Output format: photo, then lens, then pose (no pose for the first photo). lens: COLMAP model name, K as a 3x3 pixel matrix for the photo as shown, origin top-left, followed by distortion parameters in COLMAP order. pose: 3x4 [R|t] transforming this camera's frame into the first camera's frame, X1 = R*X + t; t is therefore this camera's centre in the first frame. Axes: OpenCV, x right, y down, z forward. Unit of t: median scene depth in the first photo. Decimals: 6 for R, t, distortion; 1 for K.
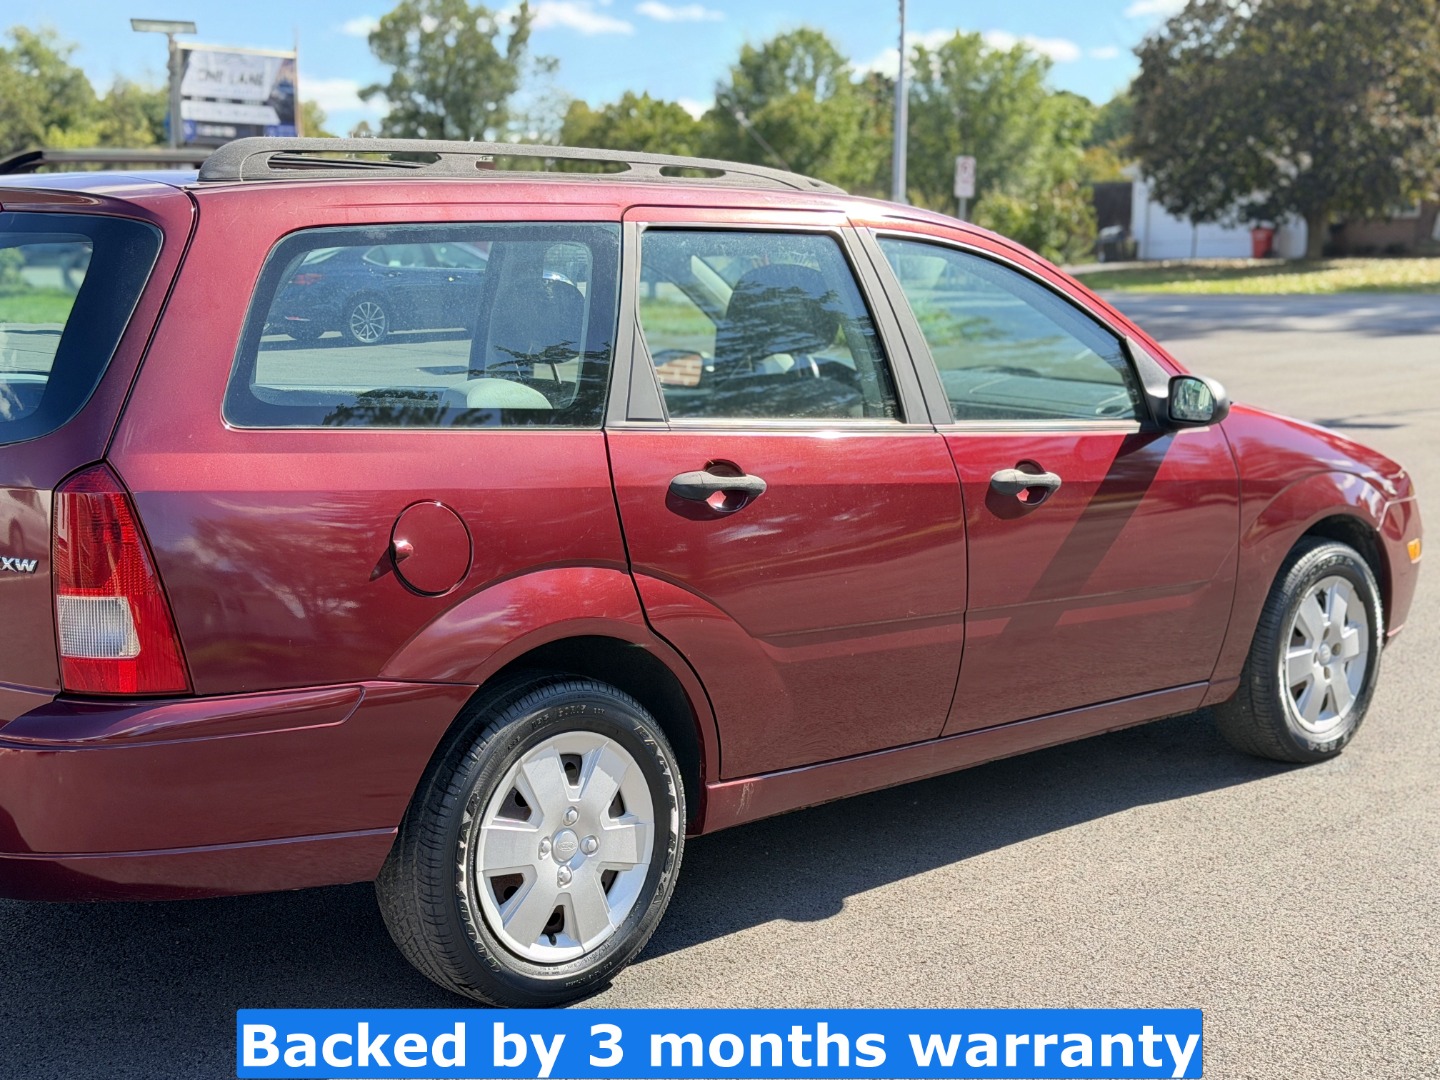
lens RADIAL K [[2052.1, 0, 723.2], [0, 2052.1, 546.0], [0, 0, 1]] dist [0.116038, 0.000000]
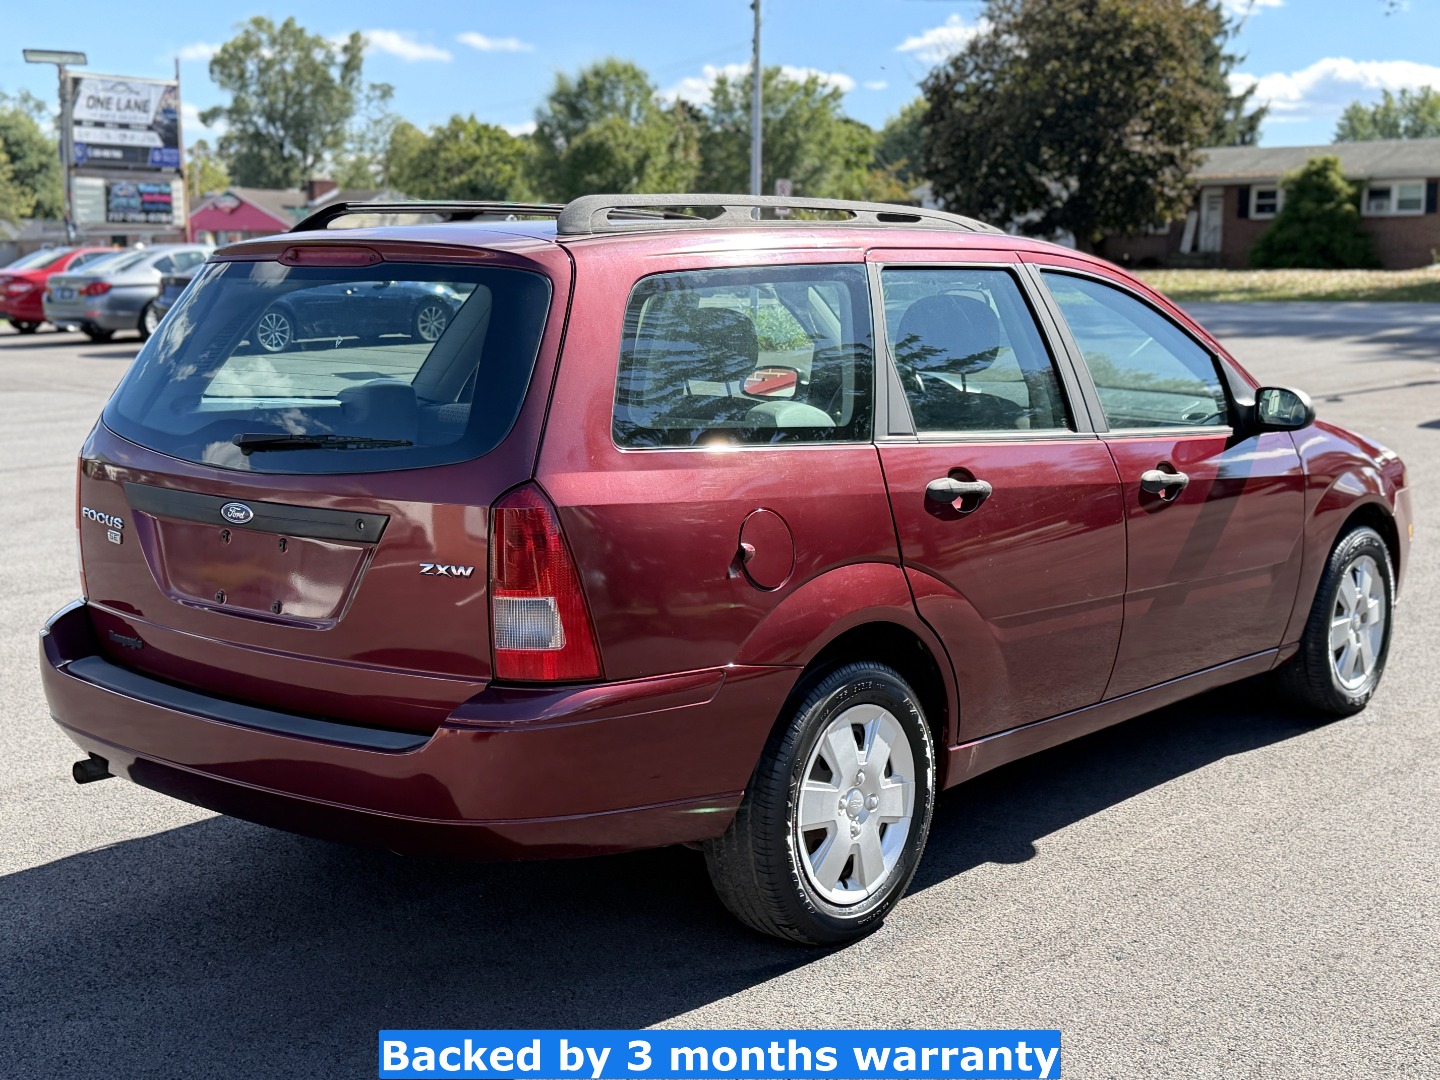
lens RADIAL K [[1857.8, 0, 716.8], [0, 1857.8, 534.3], [0, 0, 1]] dist [0.115367, 0.000000]
pose [[0.995555, -0.016987, 0.092636, -0.170038], [0.016724, 0.999854, 0.003617, -0.007482], [-0.092684, -0.002052, 0.995693, -0.026048]]
